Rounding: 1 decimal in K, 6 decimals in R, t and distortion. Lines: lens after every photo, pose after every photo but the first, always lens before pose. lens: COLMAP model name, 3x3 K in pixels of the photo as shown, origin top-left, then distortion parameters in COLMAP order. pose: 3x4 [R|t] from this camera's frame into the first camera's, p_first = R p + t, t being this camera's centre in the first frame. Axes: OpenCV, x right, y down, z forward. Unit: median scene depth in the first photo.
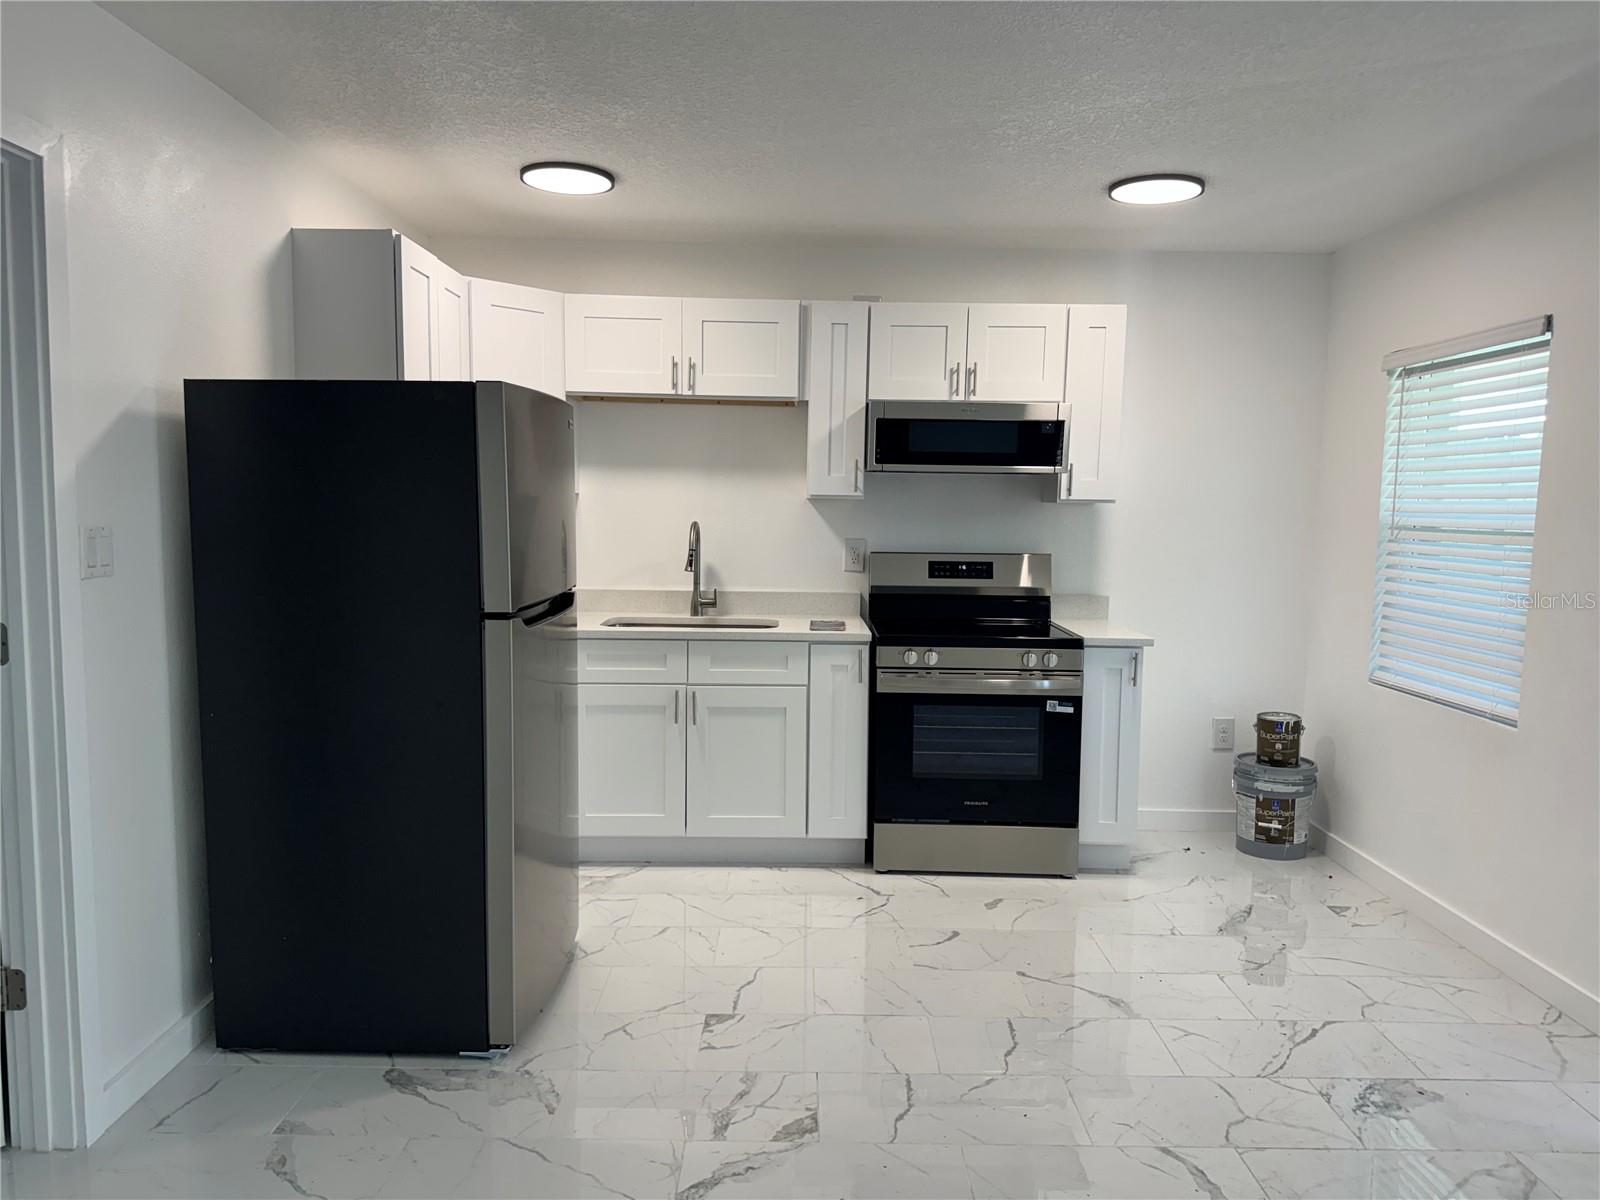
lens RADIAL K [[1133.7, 0, 800.4], [0, 1133.7, 605.2], [0, 0, 1]] dist [0.036216, -0.048322]
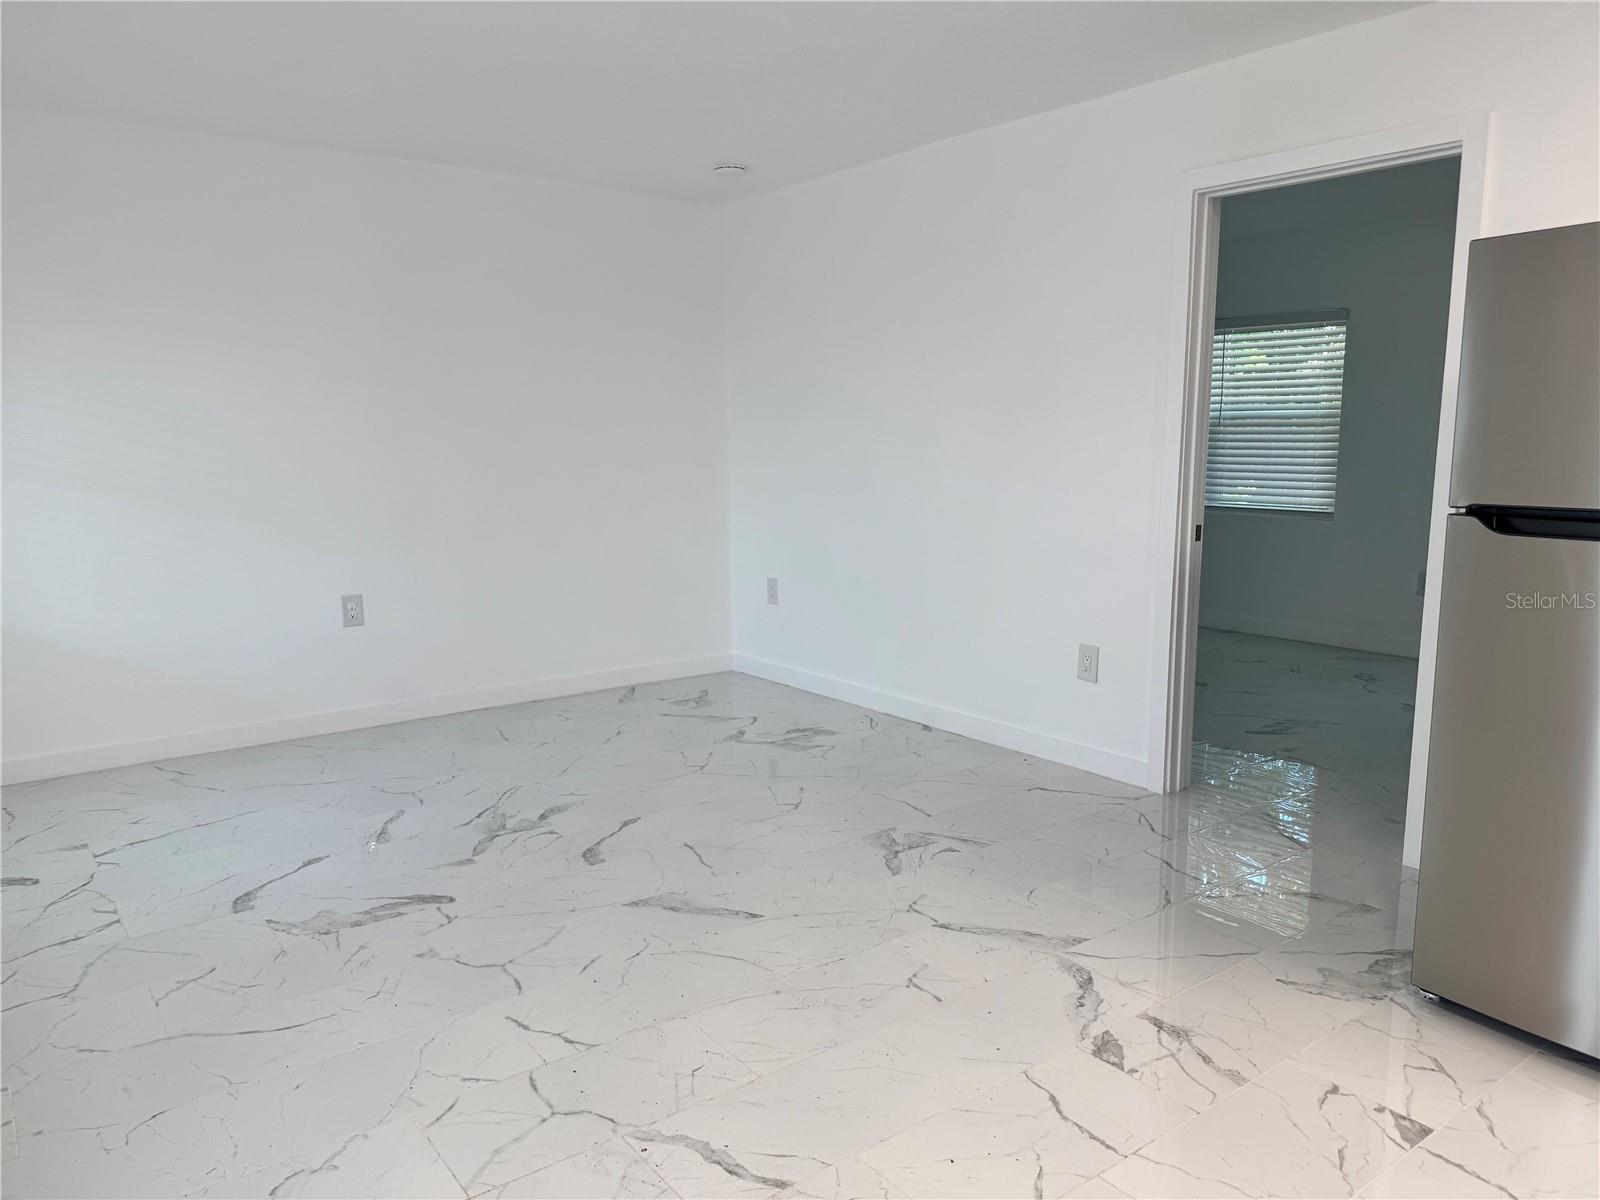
lens RADIAL K [[1133.7, 0, 816.5], [0, 1133.7, 607.3], [0, 0, 1]] dist [0.036216, -0.048322]
pose [[-0.799477, 0.079682, -0.595388, 0.427163], [-0.065356, 0.973741, 0.218076, -0.050787], [0.597131, 0.213259, -0.773276, 0.889988]]
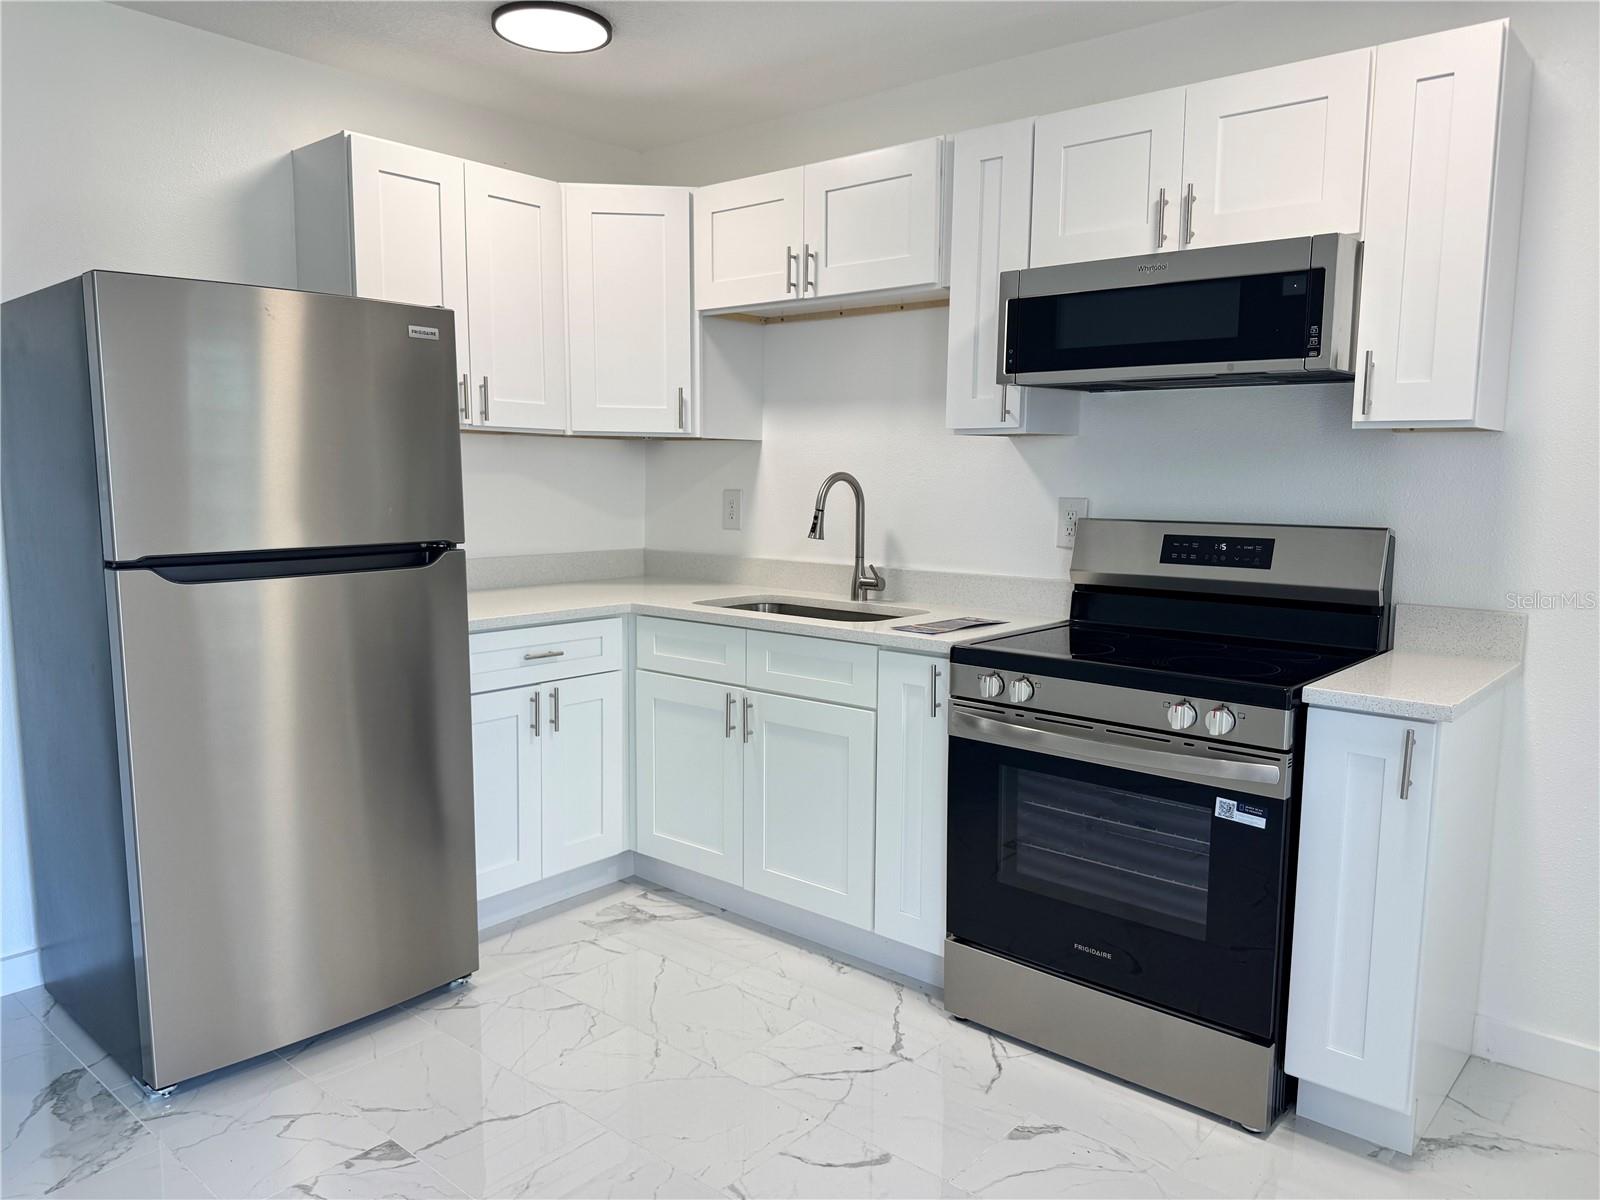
lens RADIAL K [[1133.7, 0, 790.1], [0, 1133.7, 611.9], [0, 0, 1]] dist [0.036216, -0.048322]
pose [[0.748839, 0.073023, -0.658717, 0.398523], [-0.058736, 0.997313, 0.043786, -0.013791], [0.660144, 0.005902, 0.751116, 0.447092]]
